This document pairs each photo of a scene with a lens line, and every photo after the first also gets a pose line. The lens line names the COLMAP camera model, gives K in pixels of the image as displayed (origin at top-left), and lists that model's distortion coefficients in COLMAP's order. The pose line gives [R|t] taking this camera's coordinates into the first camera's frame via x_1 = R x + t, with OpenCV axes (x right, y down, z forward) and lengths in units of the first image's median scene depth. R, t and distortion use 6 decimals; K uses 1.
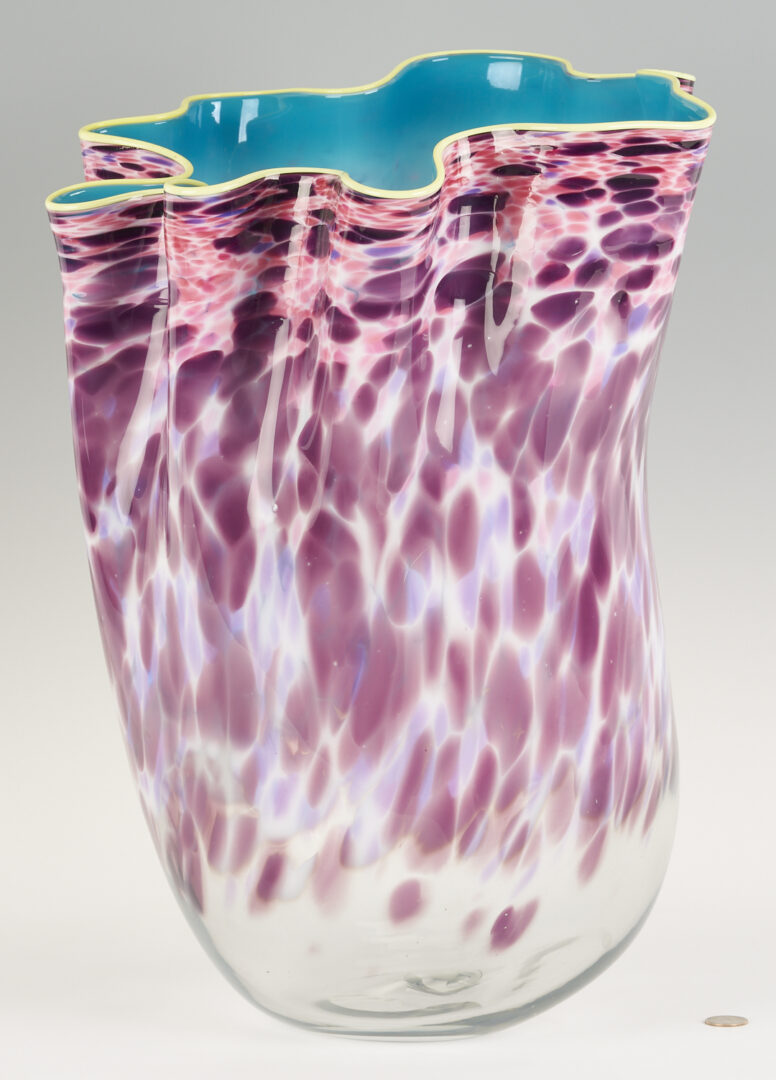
lens RADIAL K [[5426.5, 0, 388.0], [0, 5426.5, 540.0], [0, 0, 1]] dist [-0.106620, -8.940745]
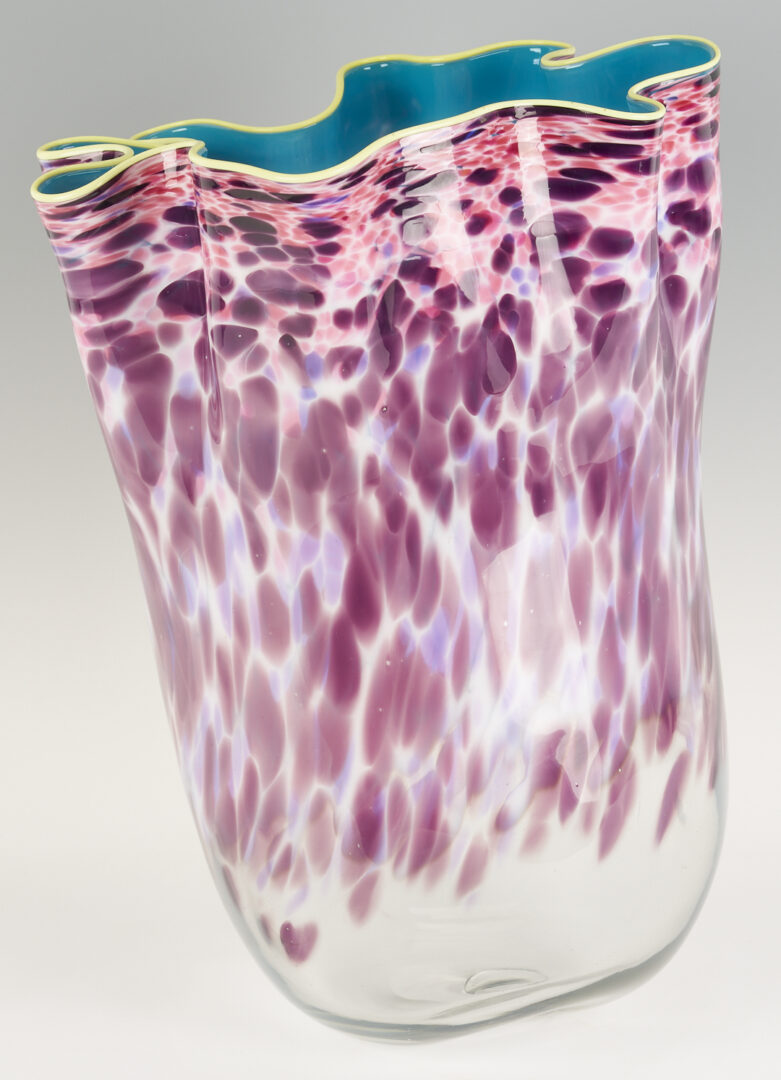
lens RADIAL K [[5426.5, 0, 390.5], [0, 5426.5, 540.0], [0, 0, 1]] dist [-0.106620, -8.940745]
pose [[0.474811, 0.239695, -0.846818, 0.861343], [-0.120662, 0.970841, 0.207145, -0.208975], [0.871777, 0.003824, 0.489888, 0.544461]]
